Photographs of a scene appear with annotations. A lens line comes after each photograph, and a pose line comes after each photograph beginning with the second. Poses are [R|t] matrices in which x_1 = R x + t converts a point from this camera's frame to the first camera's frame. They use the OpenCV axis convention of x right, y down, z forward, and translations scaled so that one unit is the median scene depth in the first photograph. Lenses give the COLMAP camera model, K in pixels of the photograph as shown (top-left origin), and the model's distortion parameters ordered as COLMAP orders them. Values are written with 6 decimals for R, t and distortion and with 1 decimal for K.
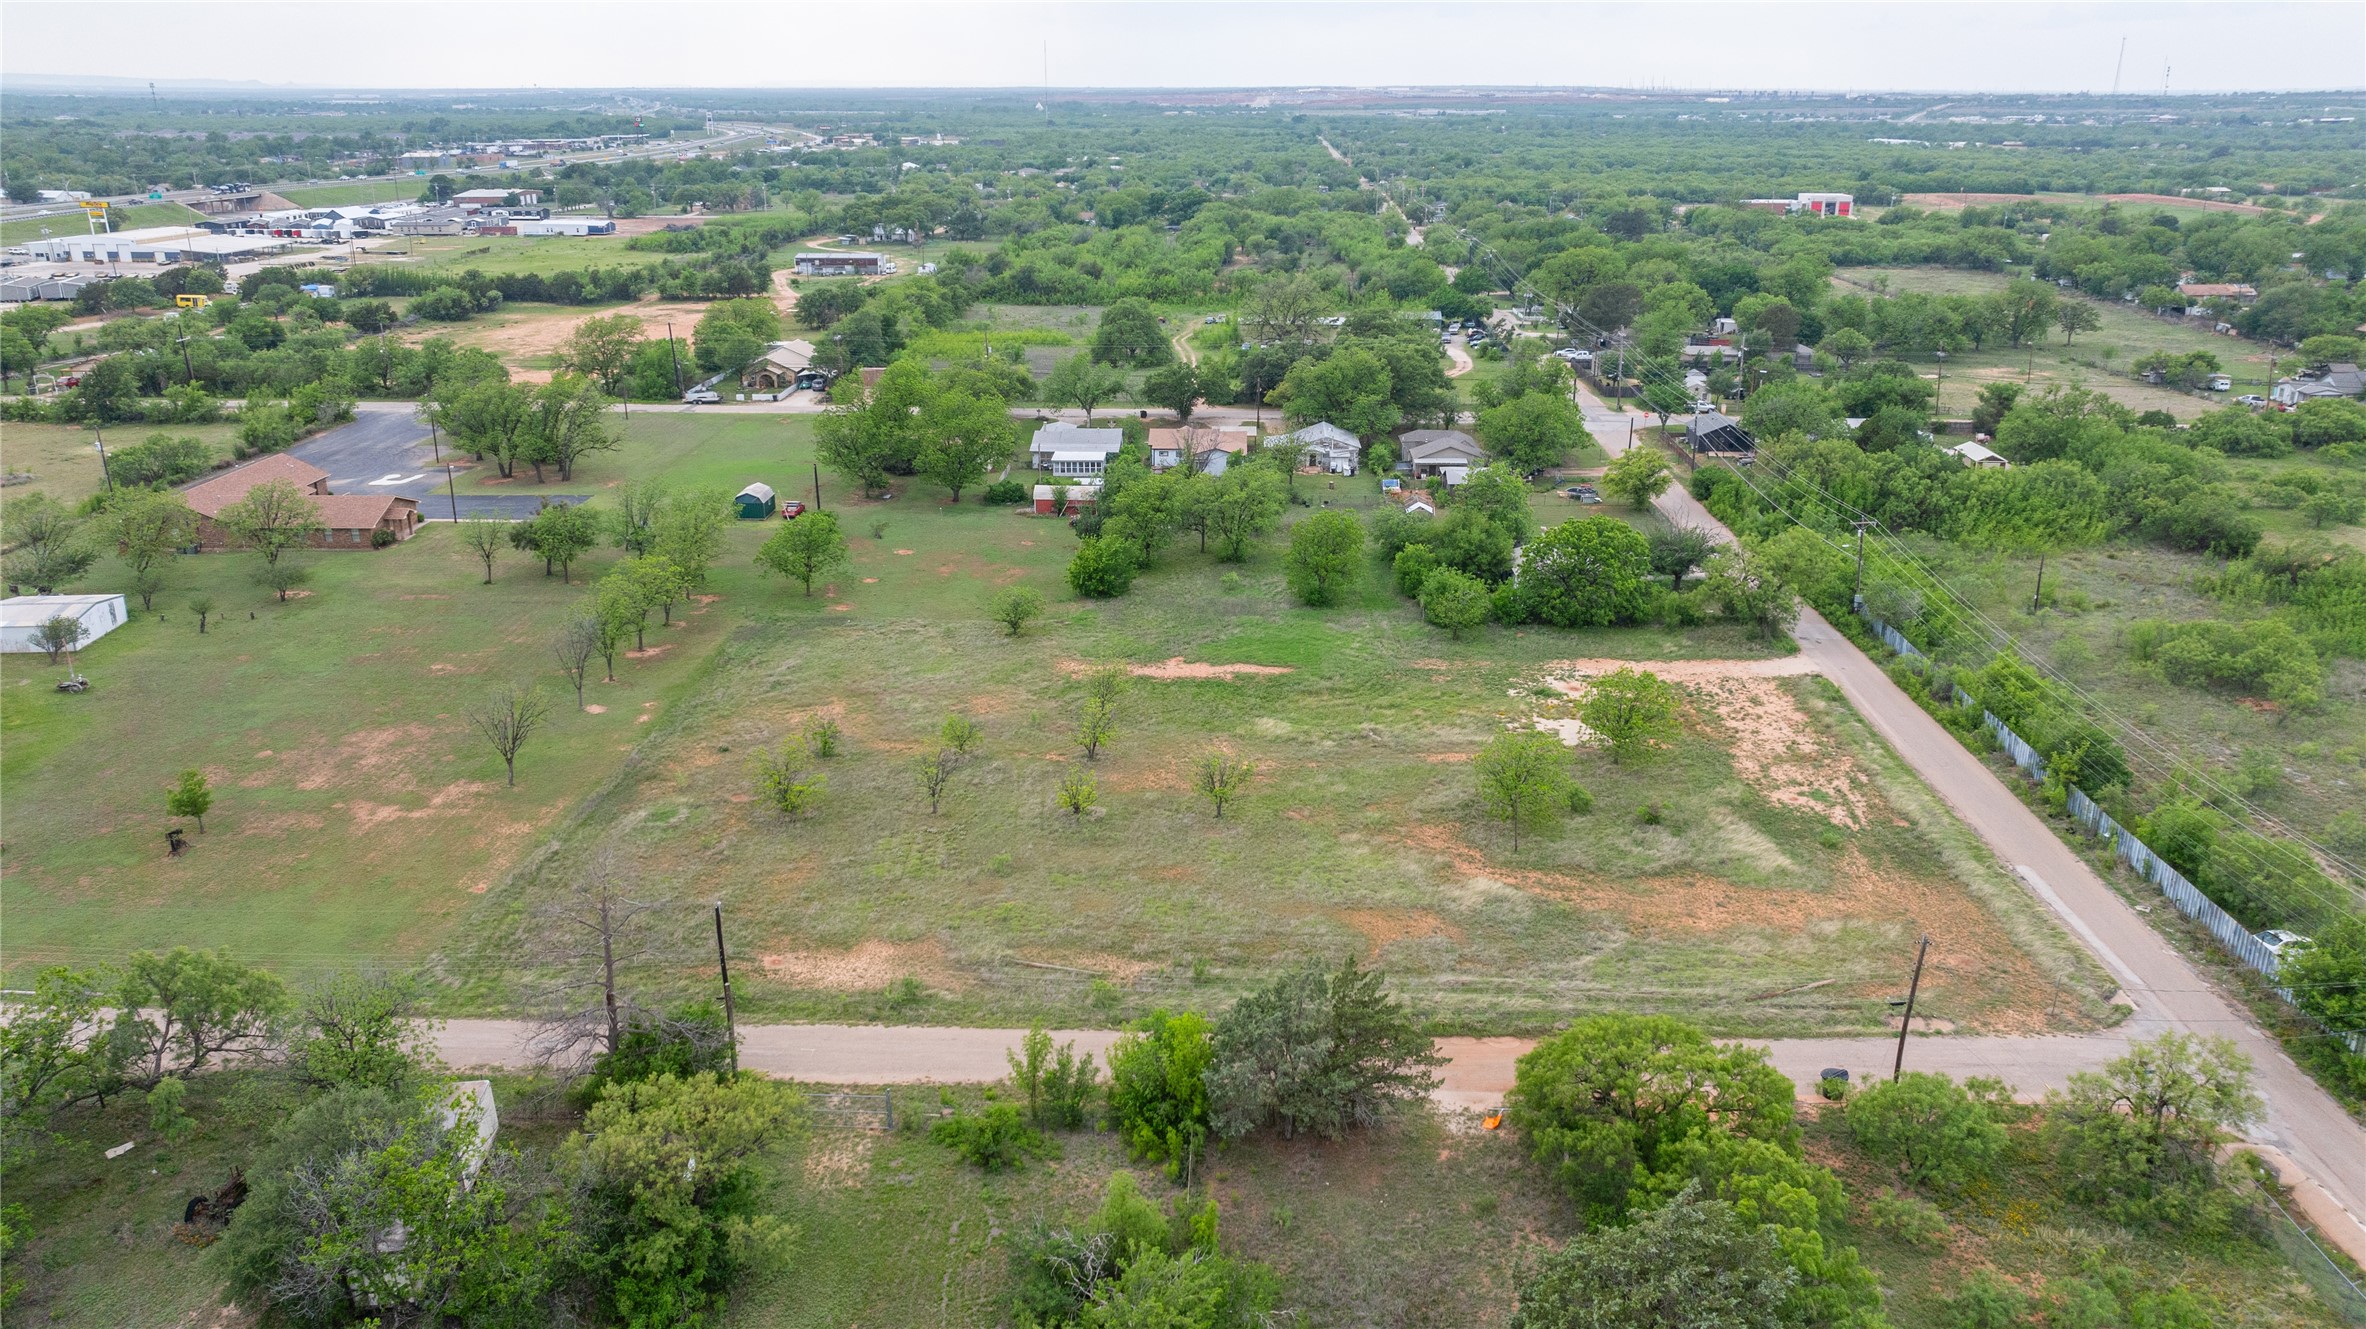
lens RADIAL K [[1709.1, 0, 1199.2], [0, 1709.1, 667.3], [0, 0, 1]] dist [-0.010296, -0.001160]
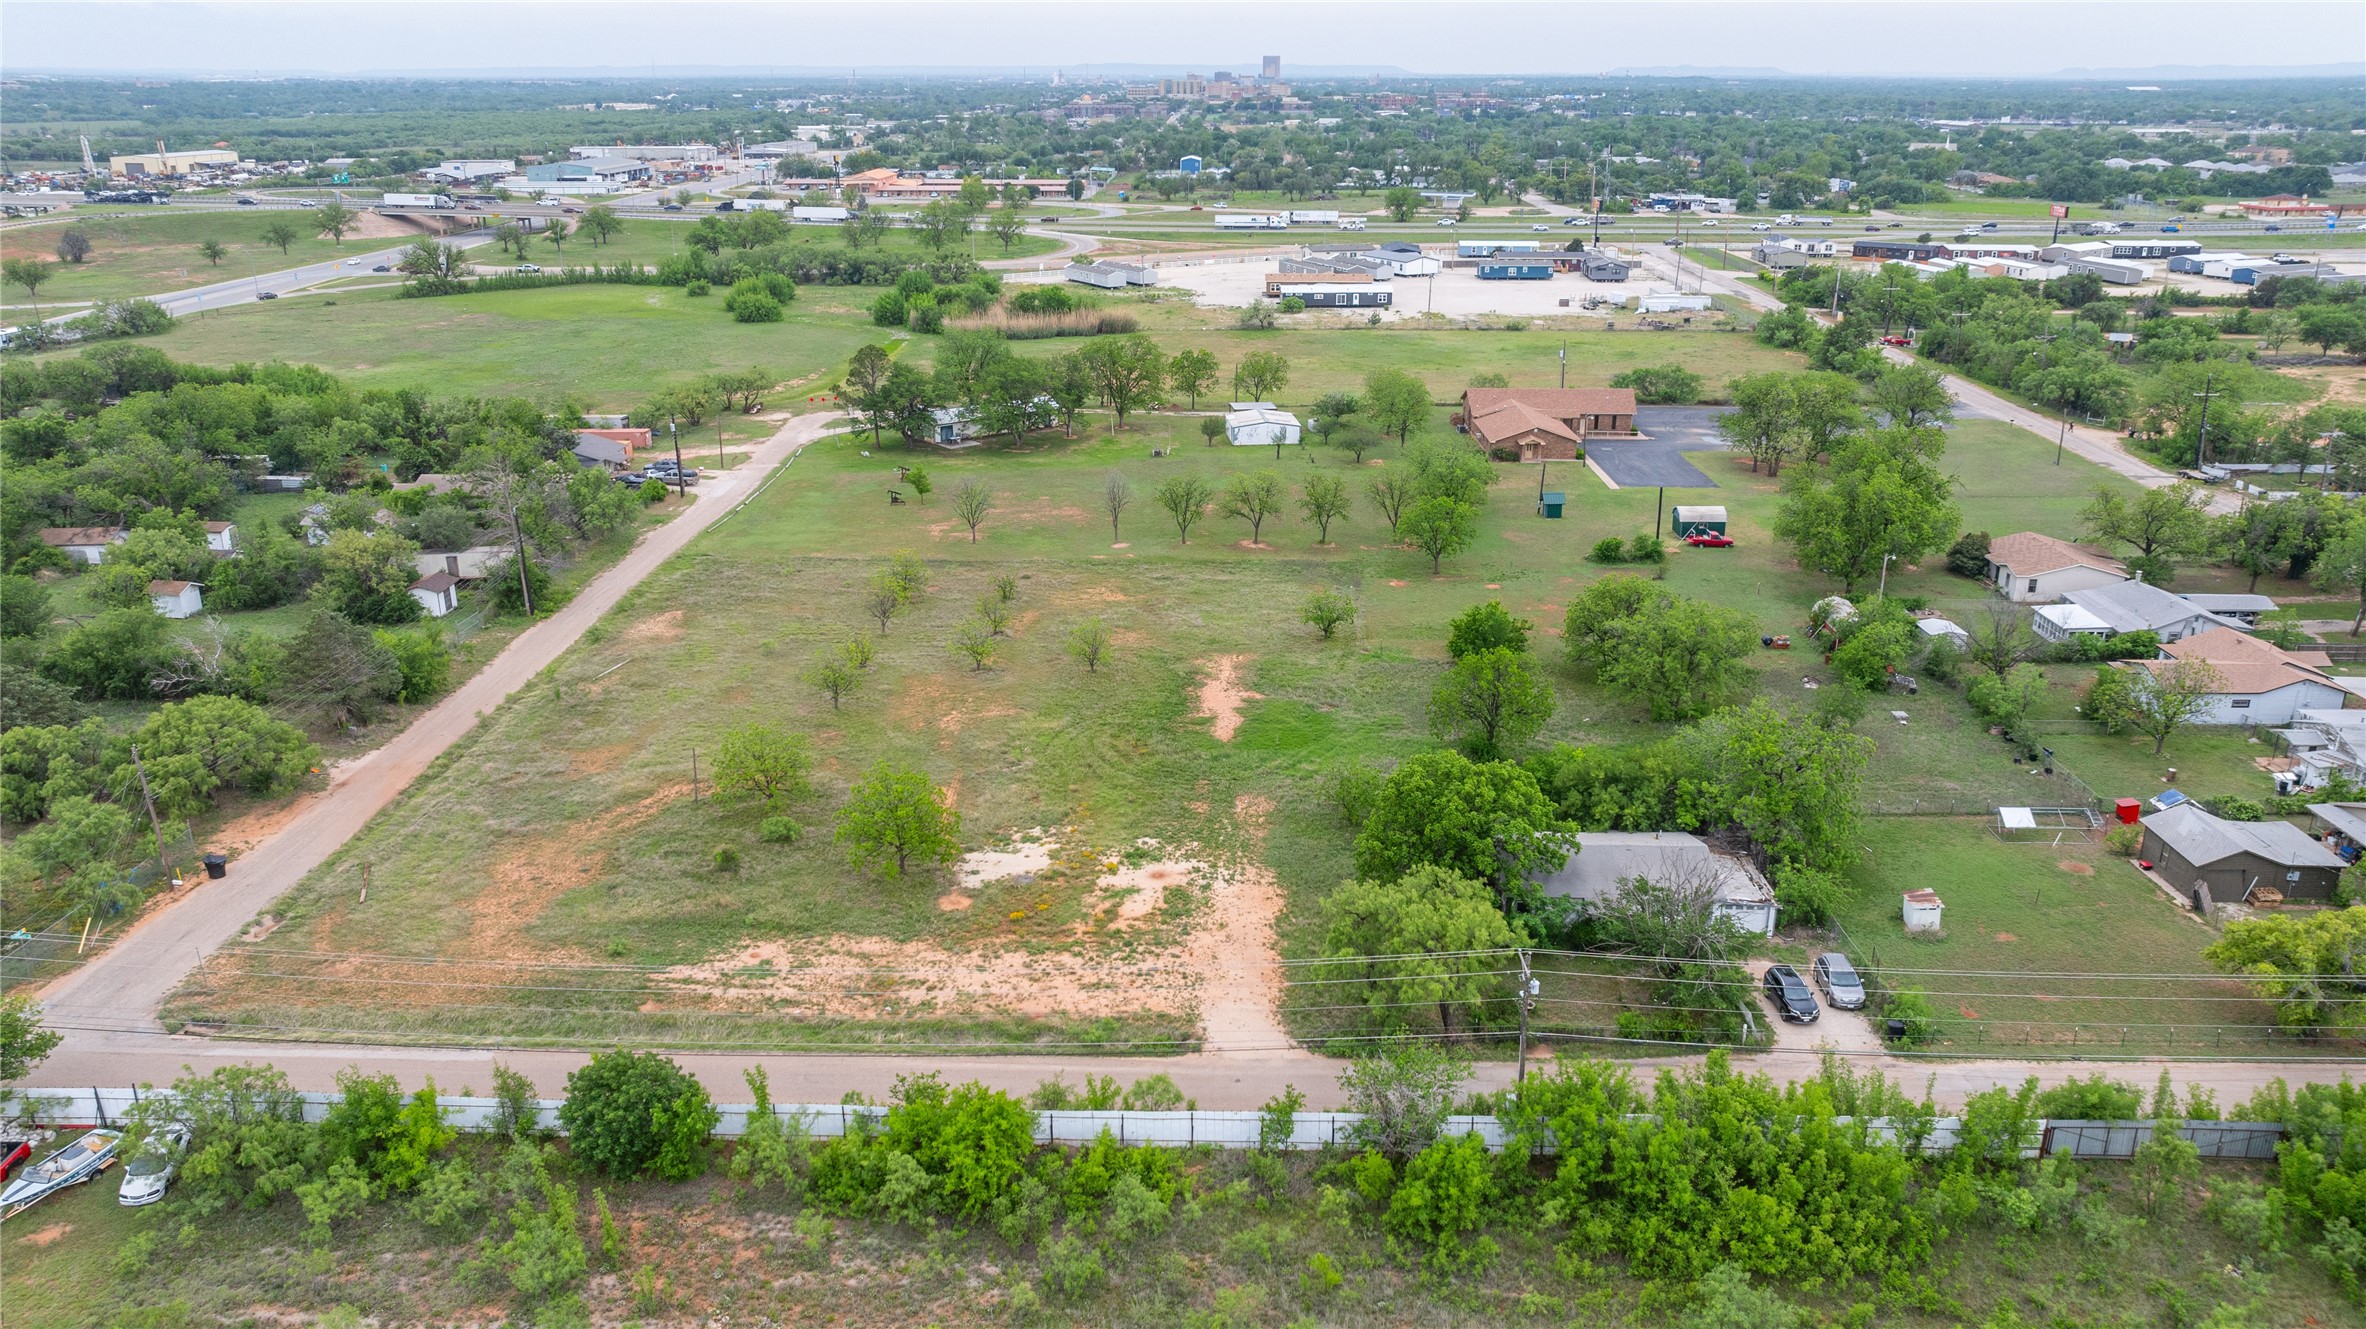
lens RADIAL K [[1697.6, 0, 1187.8], [0, 1697.6, 660.4], [0, 0, 1]] dist [-0.017407, -0.000096]
pose [[0.002101, 0.328404, -0.944535, 0.790033], [-0.323169, 0.894077, 0.310142, -0.274098], [0.946339, 0.304593, 0.108009, 0.780016]]
